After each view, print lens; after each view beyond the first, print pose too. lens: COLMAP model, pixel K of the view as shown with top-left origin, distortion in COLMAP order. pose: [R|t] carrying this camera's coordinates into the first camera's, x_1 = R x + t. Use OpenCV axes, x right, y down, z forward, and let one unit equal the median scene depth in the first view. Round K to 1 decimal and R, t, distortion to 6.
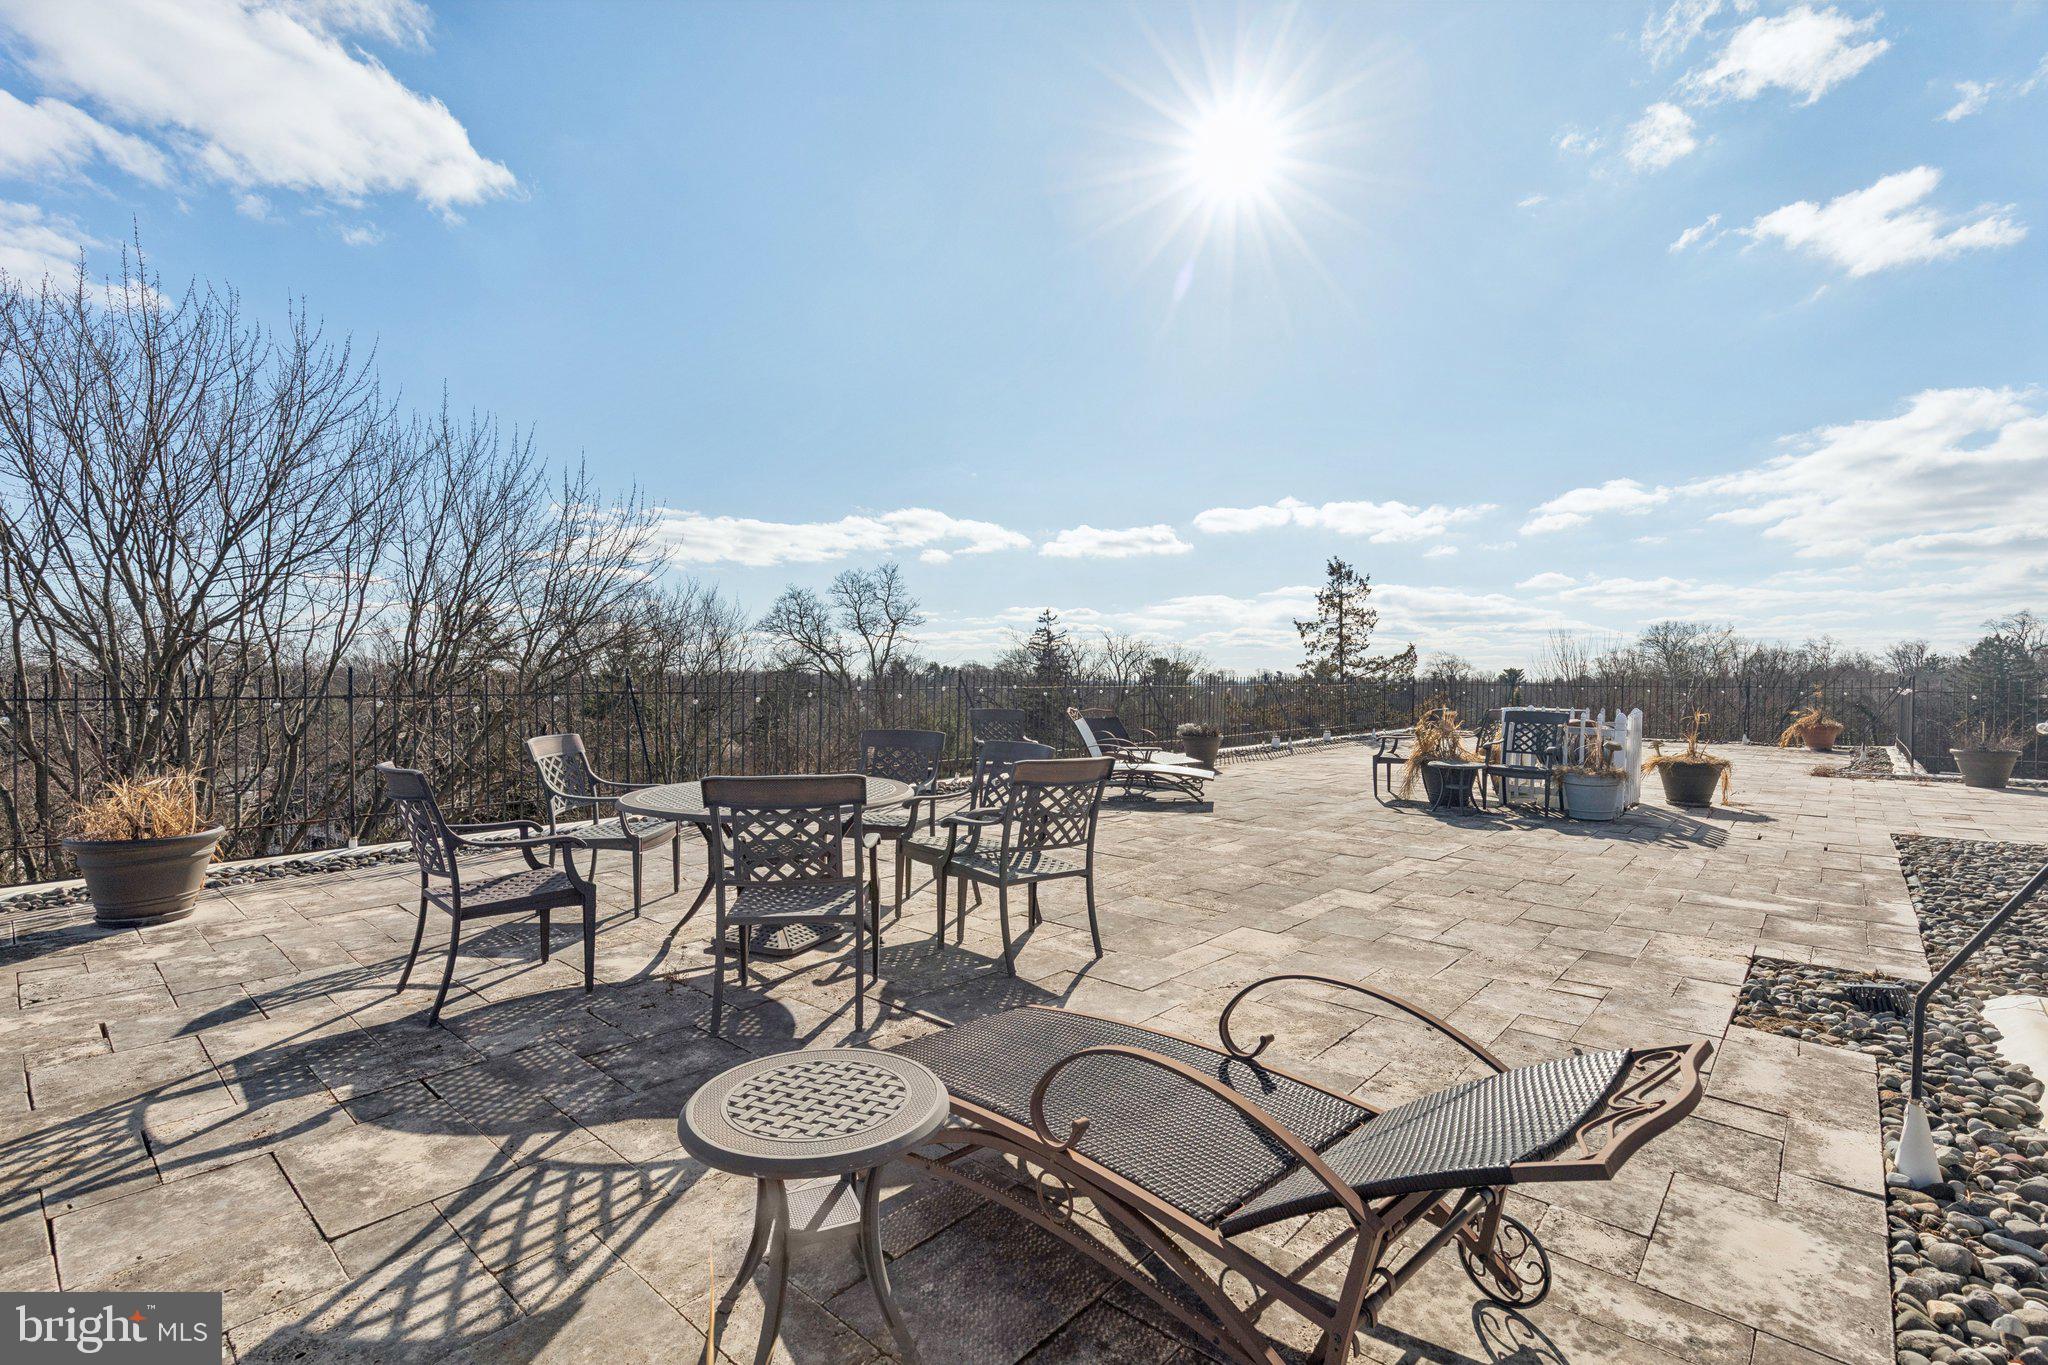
lens RADIAL K [[929.2, 0, 1015.7], [0, 929.2, 675.9], [0, 0, 1]] dist [0.007057, -0.001827]
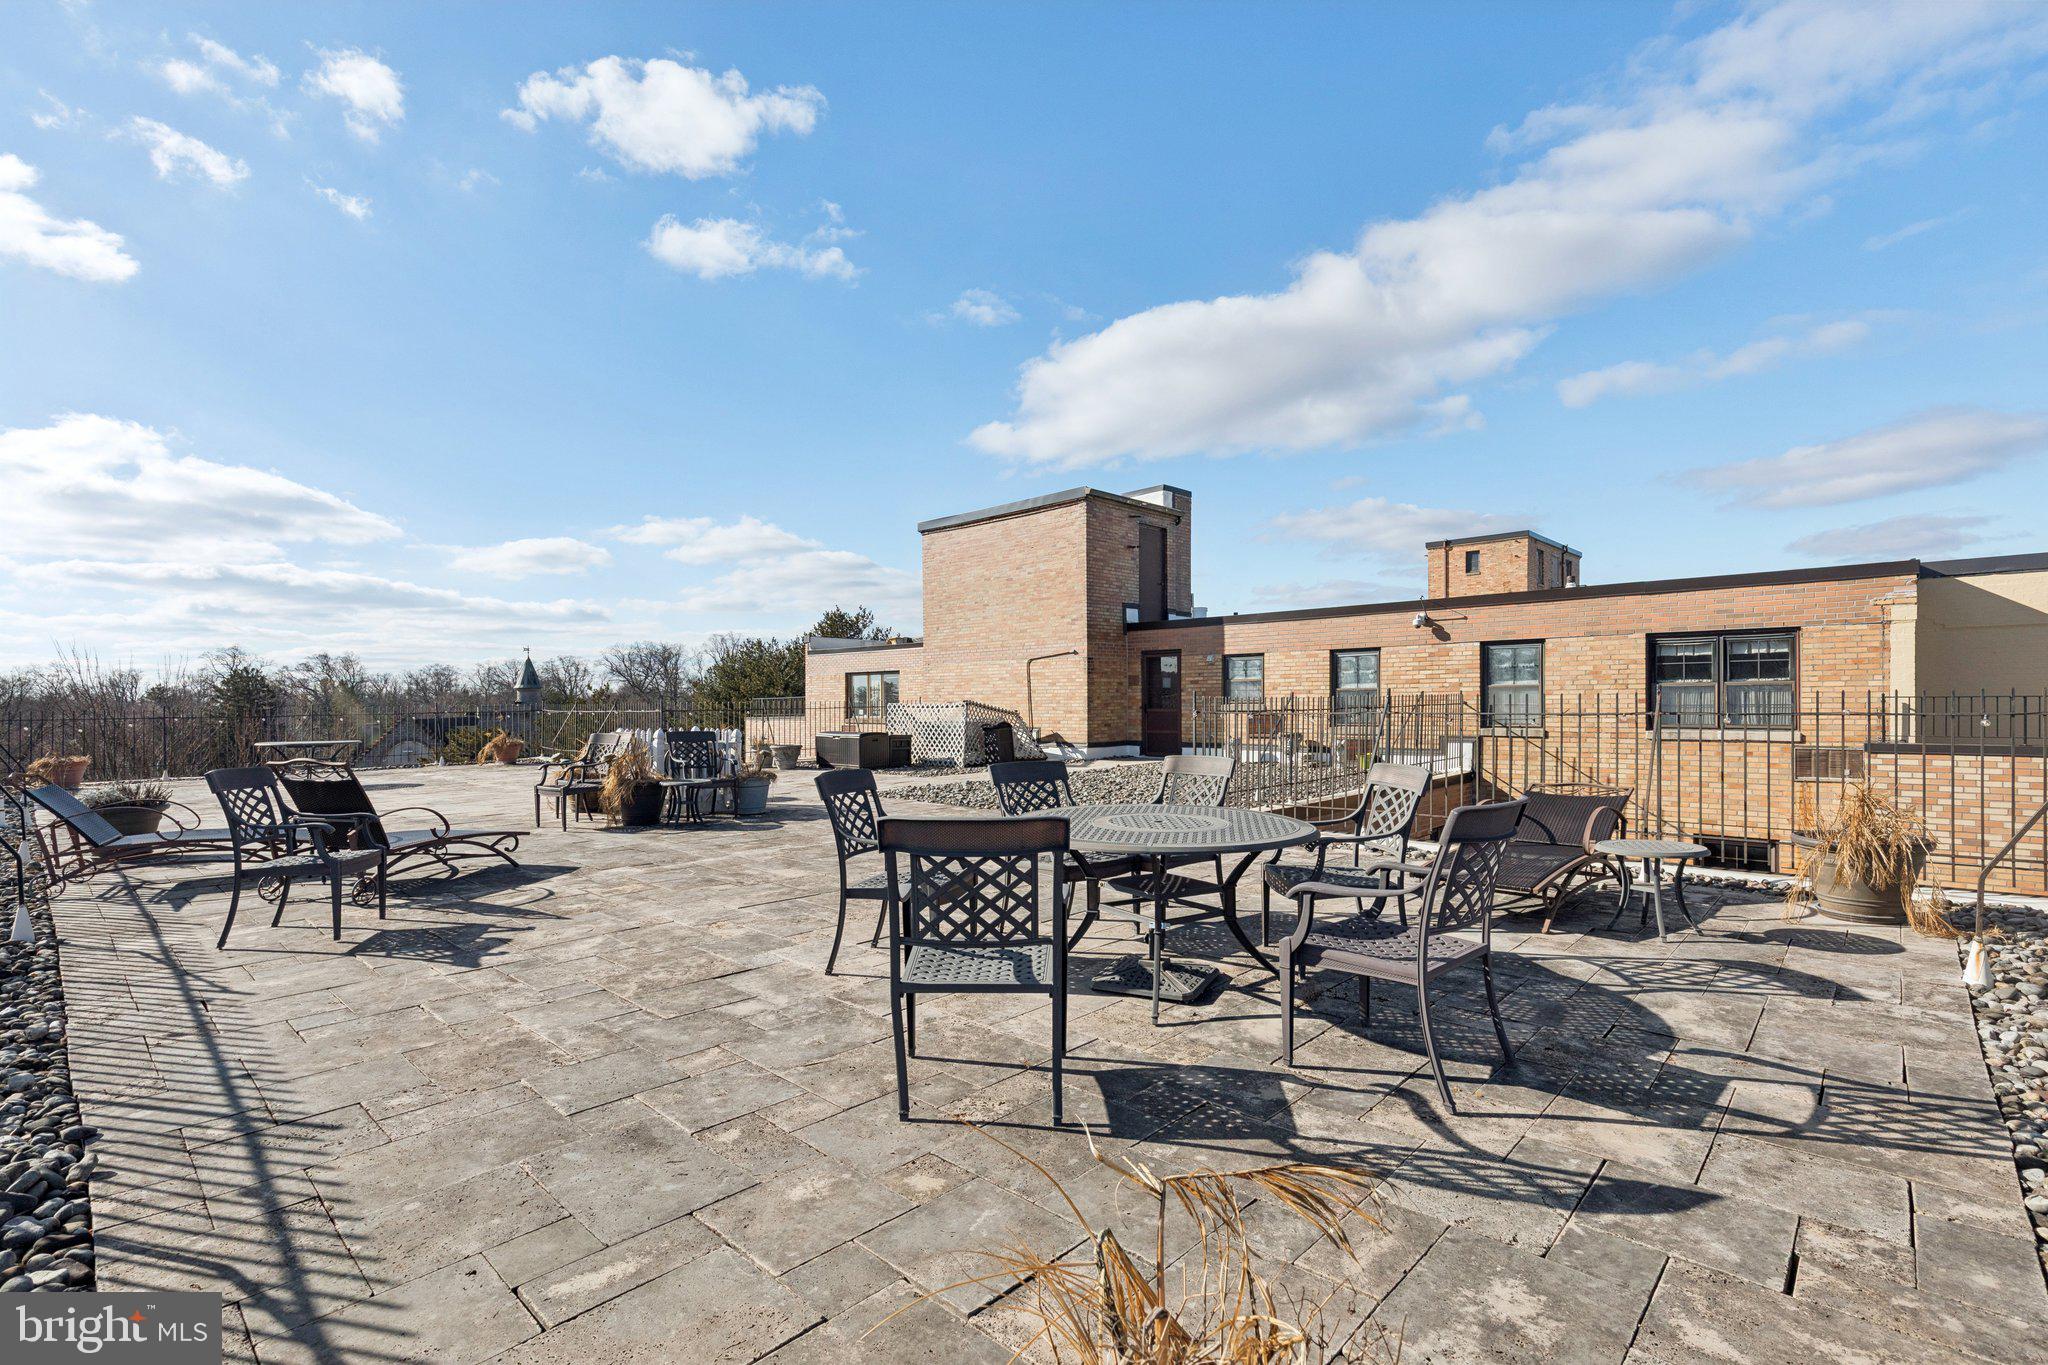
lens RADIAL K [[929.2, 0, 1024.3], [0, 929.2, 693.9], [0, 0, 1]] dist [0.007057, -0.001827]
pose [[0.017570, 0.002715, 0.999842, -2.026575], [0.008819, 0.999957, -0.002870, -0.008087], [-0.999807, 0.008868, 0.017545, 1.887514]]
